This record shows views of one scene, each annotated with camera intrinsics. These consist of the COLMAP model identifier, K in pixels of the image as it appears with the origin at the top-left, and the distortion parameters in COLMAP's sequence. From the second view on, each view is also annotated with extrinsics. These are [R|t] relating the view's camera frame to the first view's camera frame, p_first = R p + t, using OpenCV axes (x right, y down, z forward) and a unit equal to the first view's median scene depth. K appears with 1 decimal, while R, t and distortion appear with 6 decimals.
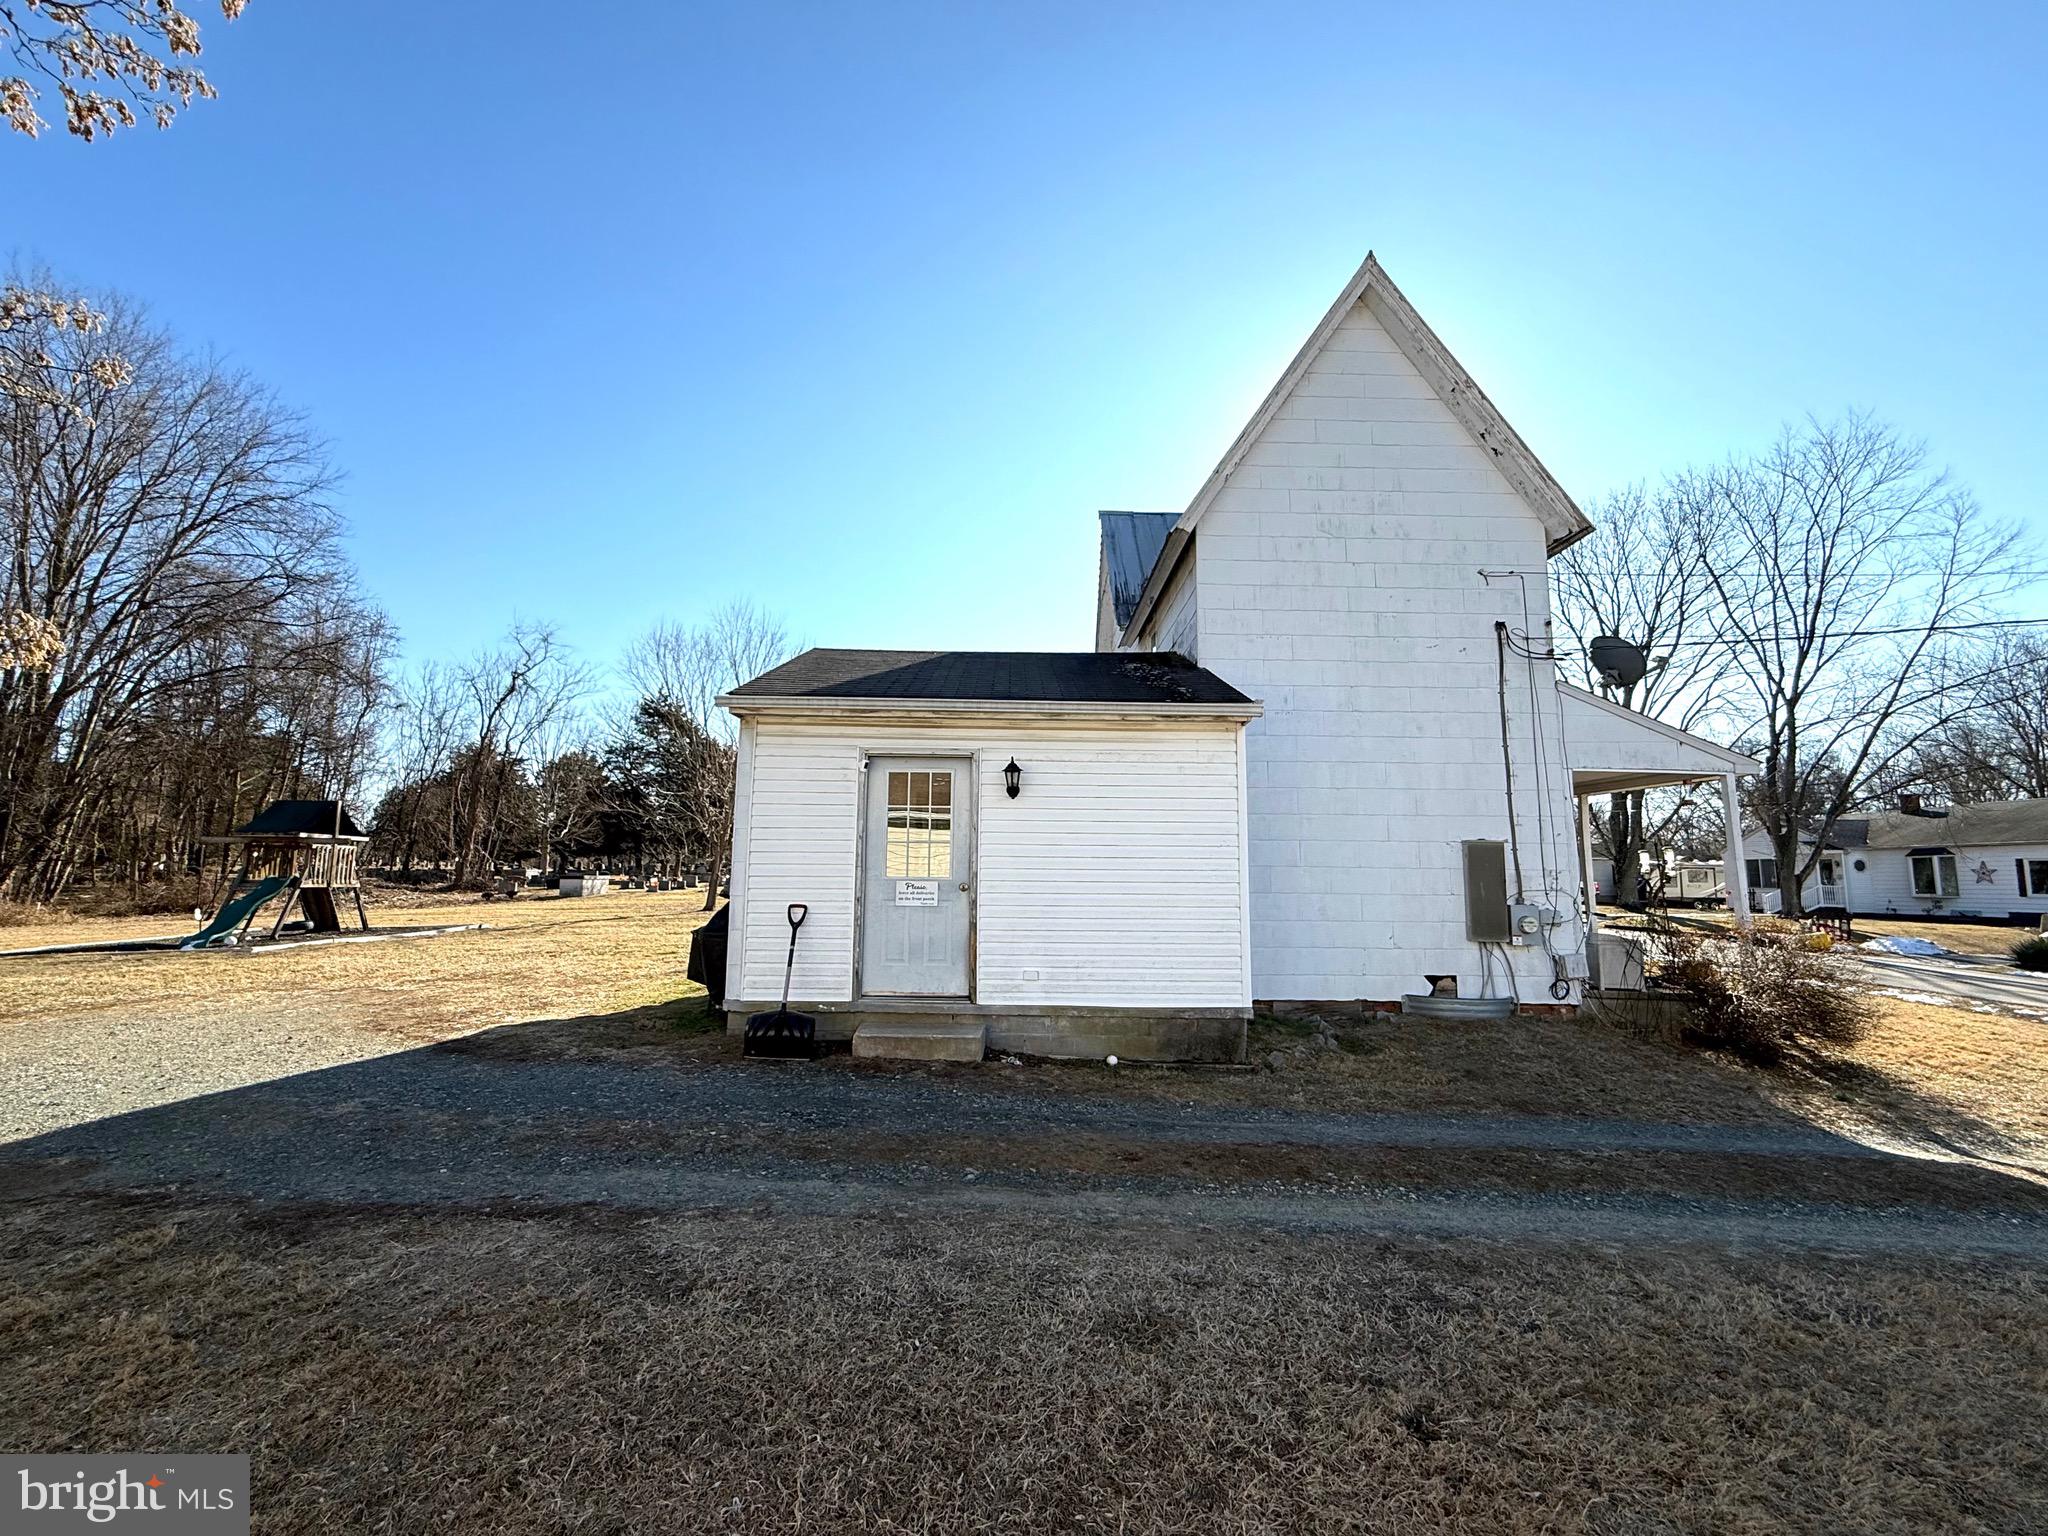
lens RADIAL K [[889.9, 0, 1018.8], [0, 889.9, 752.9], [0, 0, 1]] dist [0.000064, -0.000010]
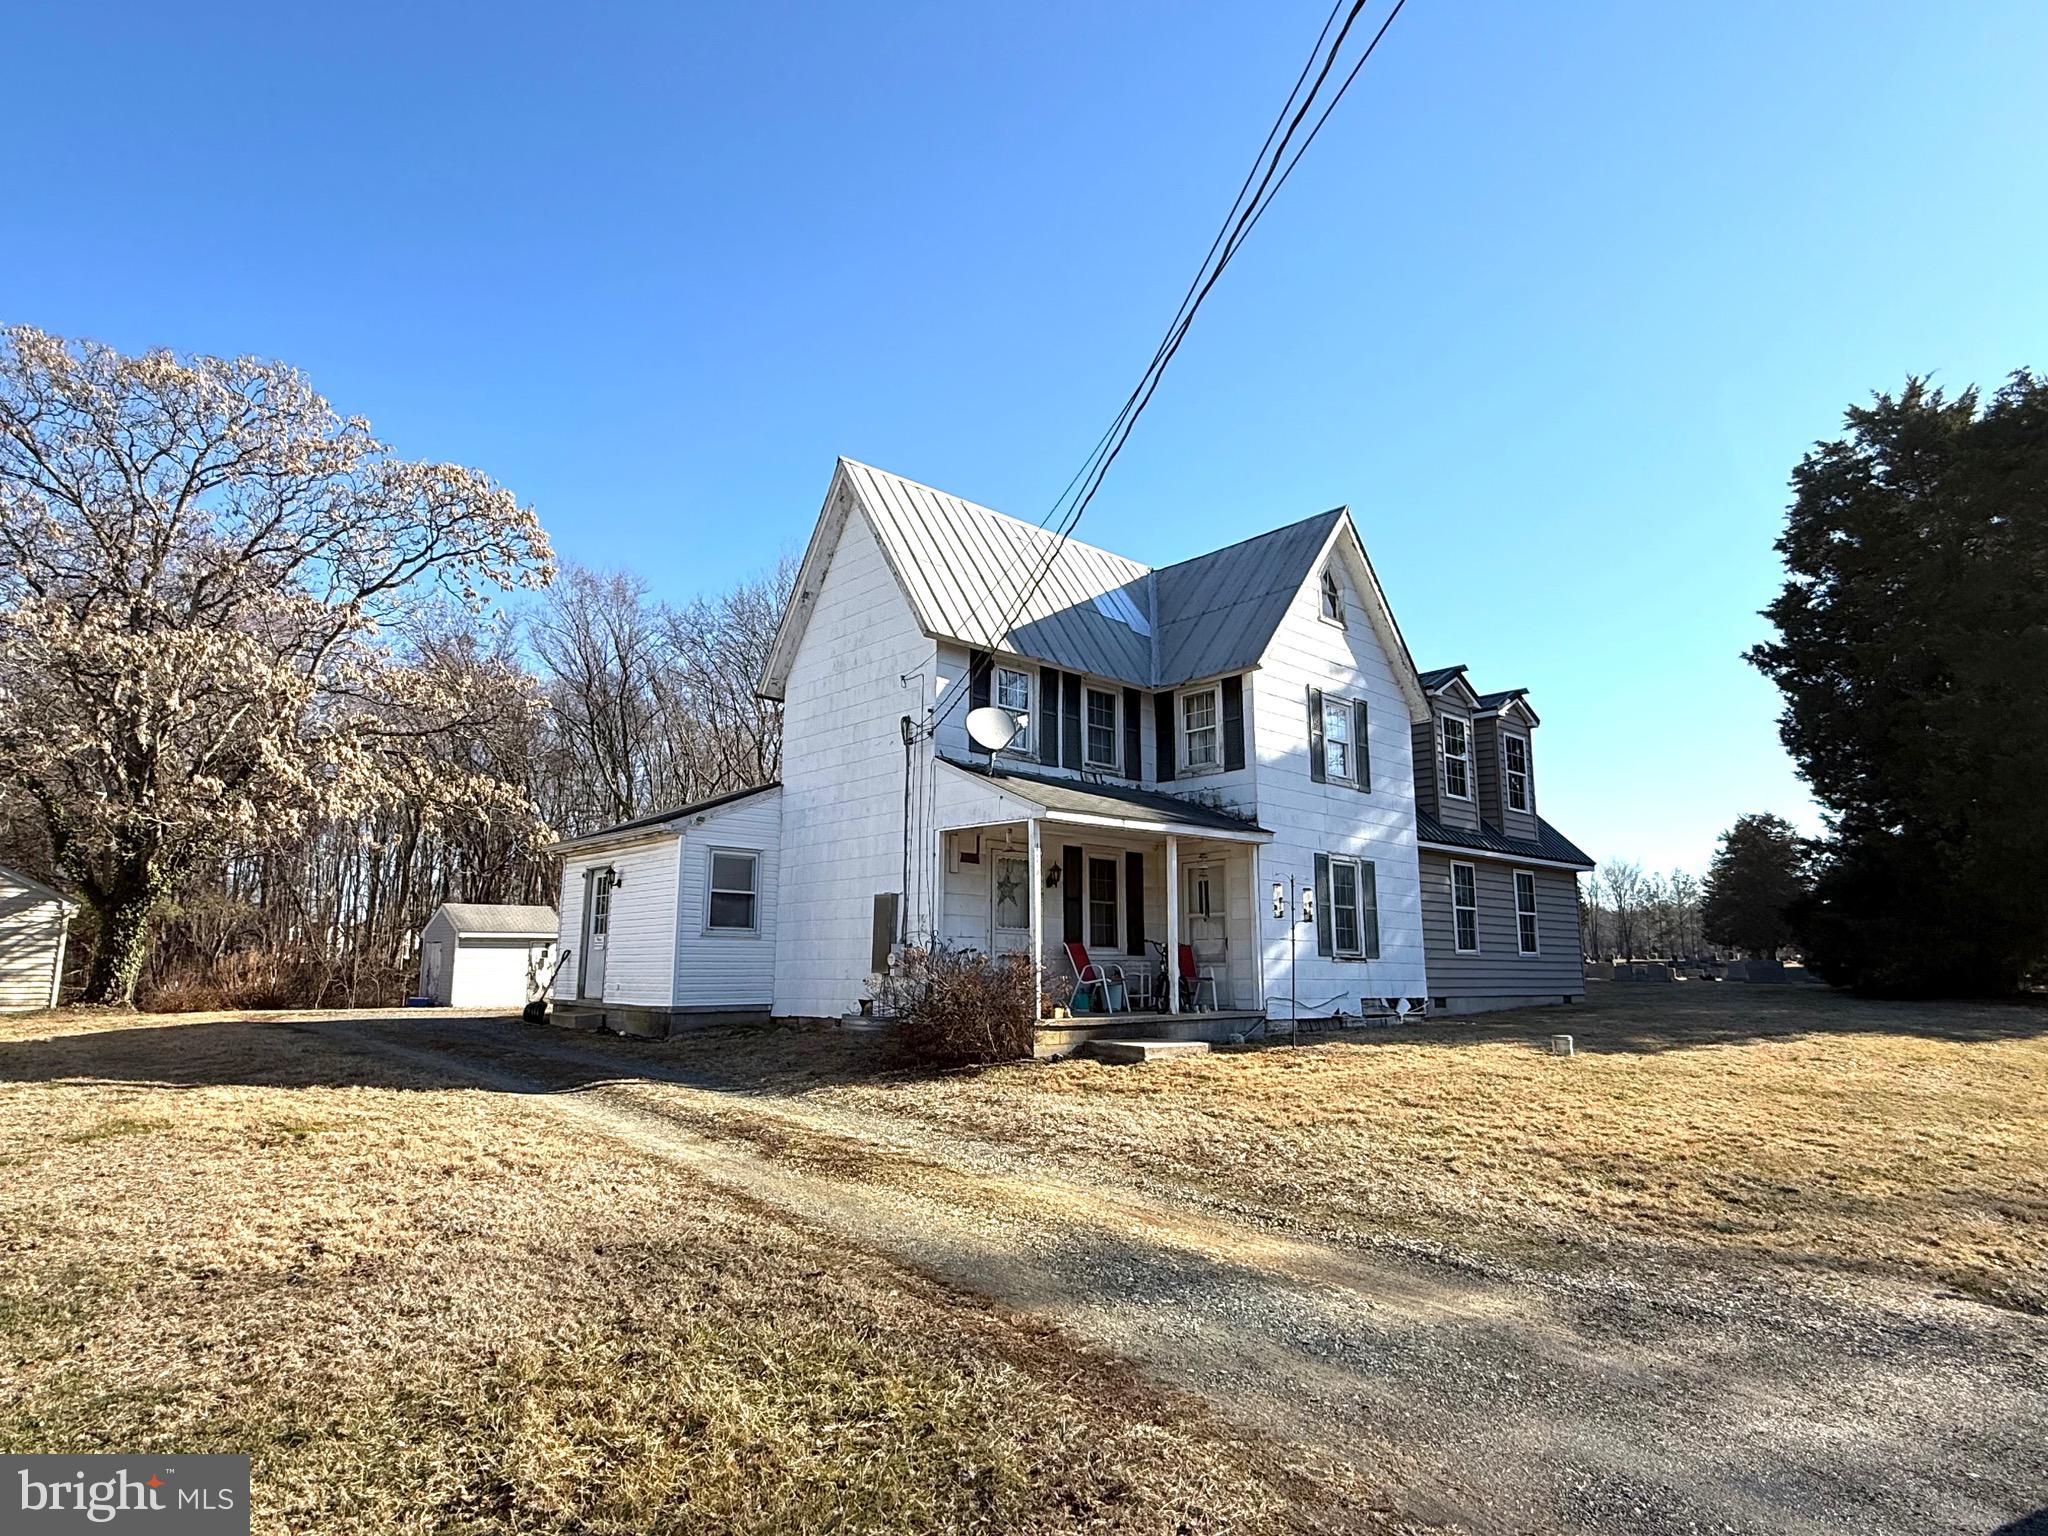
lens RADIAL K [[1131.1, 0, 1020.7], [0, 1131.1, 777.7], [0, 0, 1]] dist [0.005242, 0.000751]
pose [[0.678244, -0.134120, -0.722494, 1.831629], [0.105393, 0.990792, -0.084989, 0.090982], [0.727240, -0.018503, 0.686134, 0.031314]]
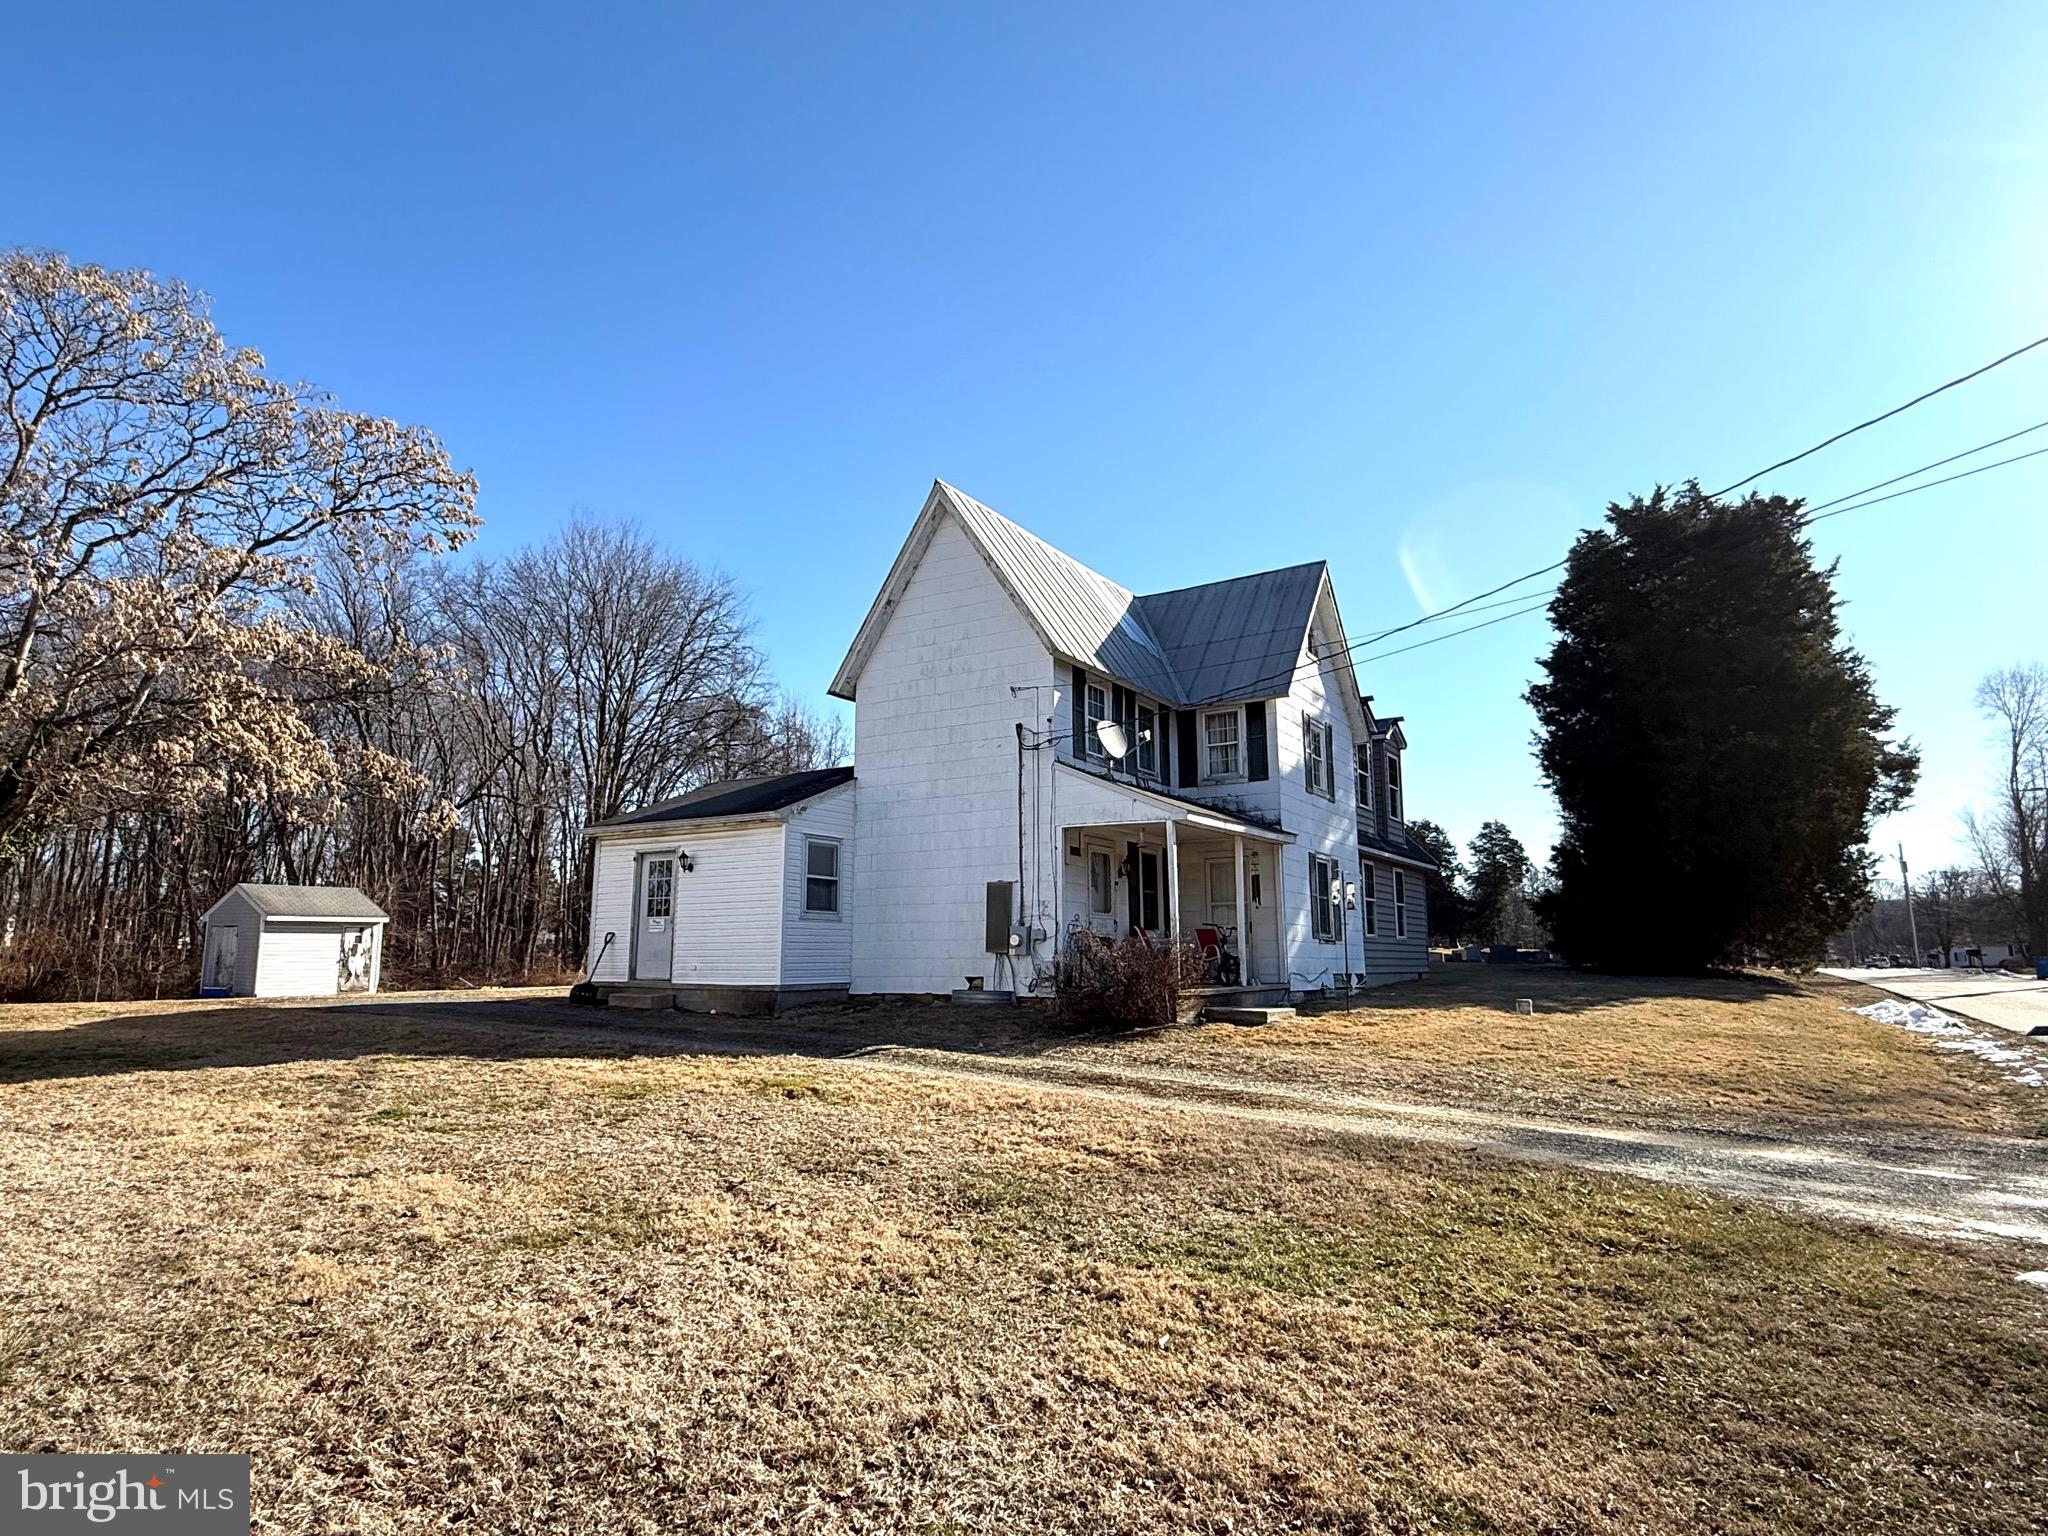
lens RADIAL K [[1131.1, 0, 1011.8], [0, 1131.1, 770.6], [0, 0, 1]] dist [0.005242, 0.000751]
pose [[0.844789, -0.101235, -0.525436, 1.495201], [0.083992, 0.994856, -0.056636, 0.025583], [0.528466, 0.003713, 0.848946, -0.521568]]
